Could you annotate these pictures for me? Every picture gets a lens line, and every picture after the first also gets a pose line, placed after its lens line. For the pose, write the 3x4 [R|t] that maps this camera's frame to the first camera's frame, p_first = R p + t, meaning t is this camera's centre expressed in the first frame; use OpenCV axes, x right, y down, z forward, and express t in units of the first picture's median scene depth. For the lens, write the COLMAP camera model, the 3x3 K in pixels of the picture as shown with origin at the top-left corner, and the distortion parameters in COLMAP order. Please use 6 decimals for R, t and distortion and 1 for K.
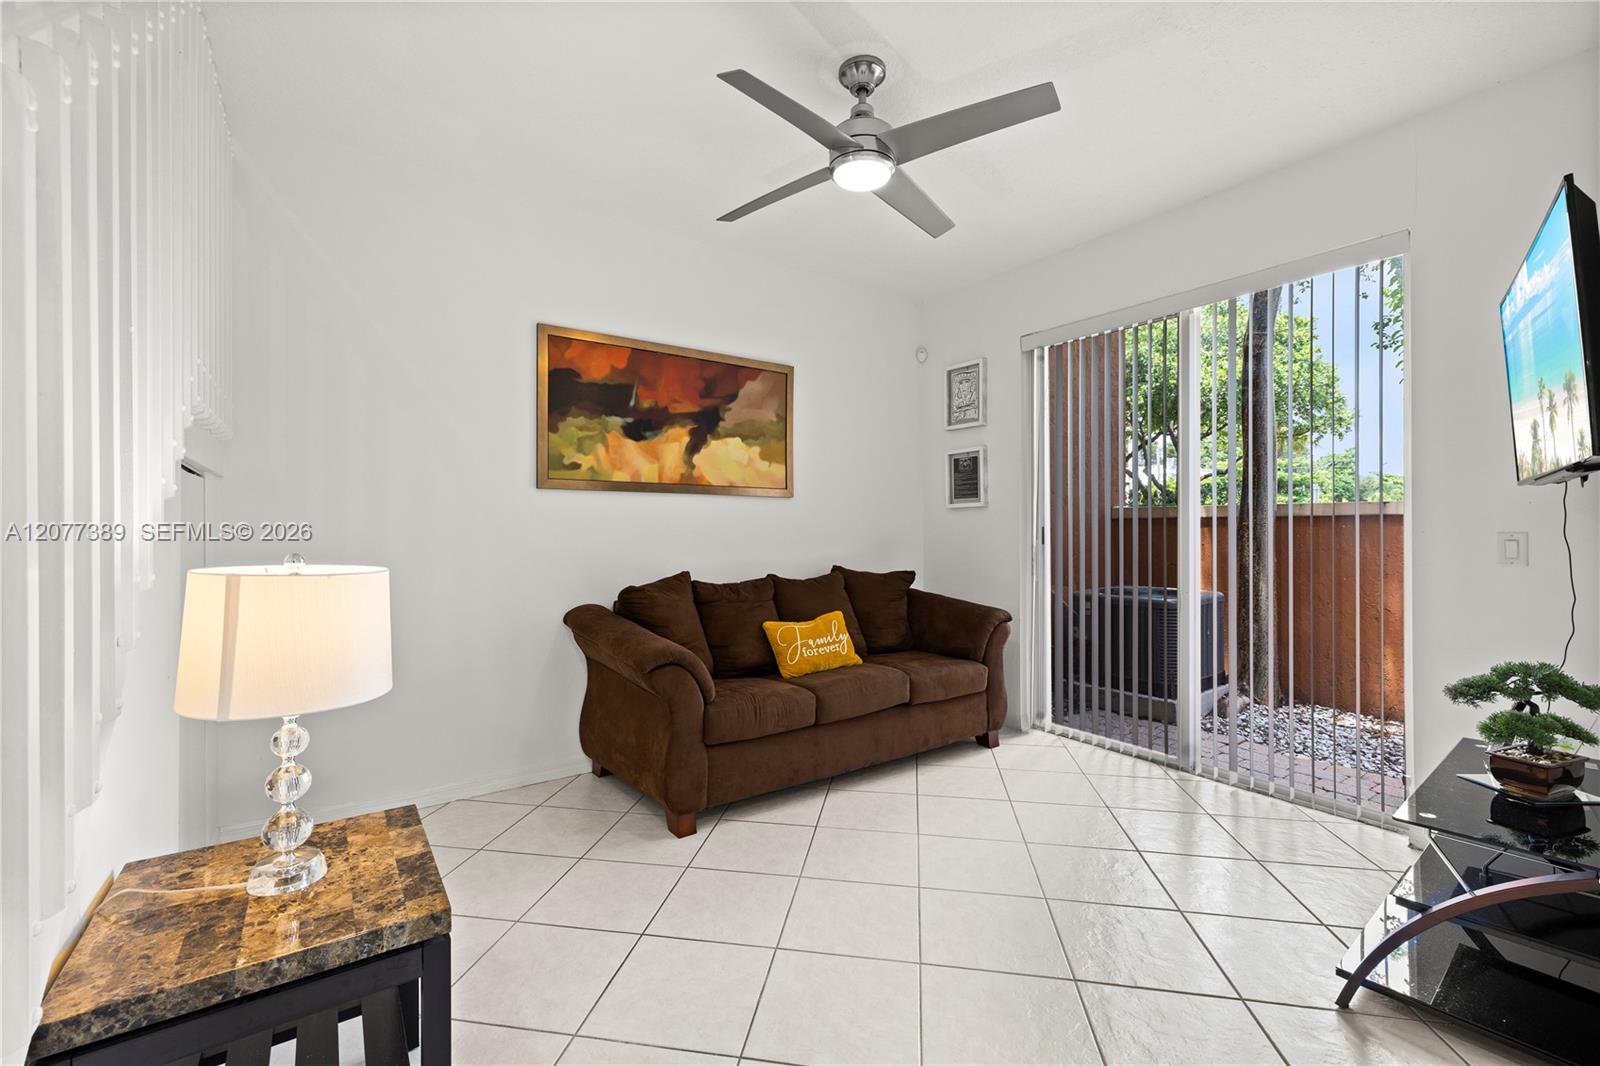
lens RADIAL K [[677.6, 0, 801.9], [0, 677.6, 526.0], [0, 0, 1]] dist [0.003222, 0.000234]
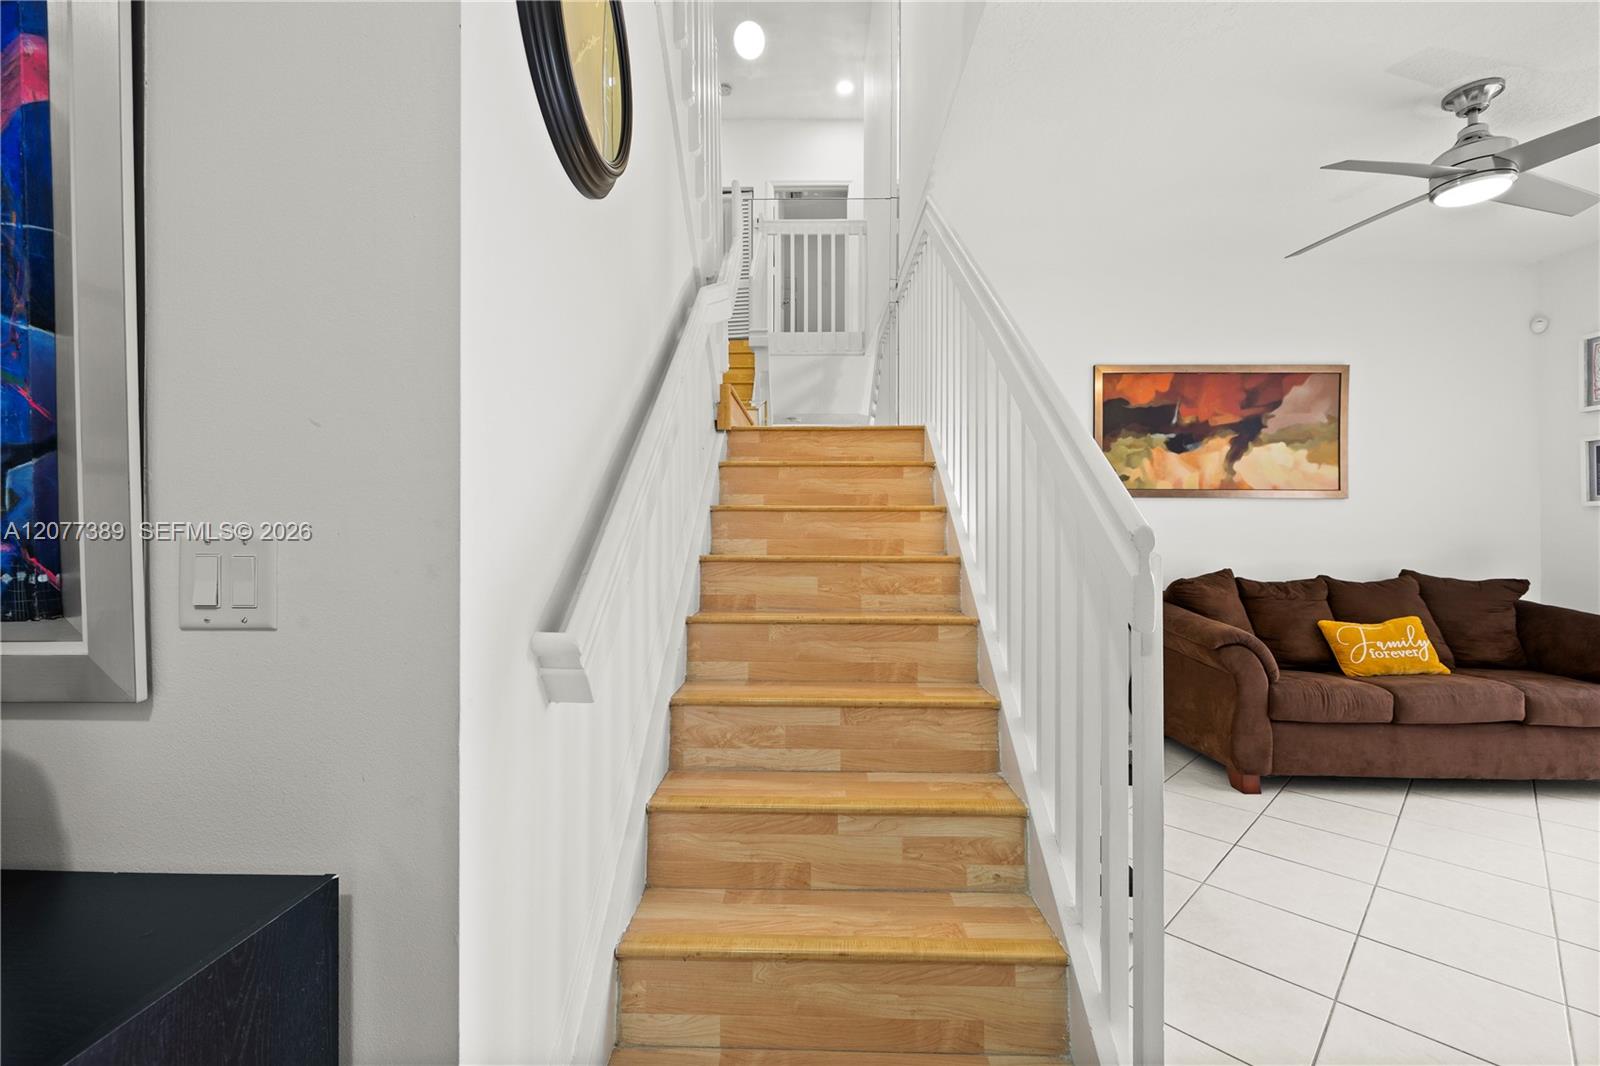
lens RADIAL K [[677.6, 0, 791.5], [0, 677.6, 528.2], [0, 0, 1]] dist [0.003222, 0.000234]
pose [[0.801478, 0.002598, -0.598019, -0.082606], [-0.000995, 0.999995, 0.003011, -0.001586], [0.598024, -0.001818, 0.801476, -0.314518]]
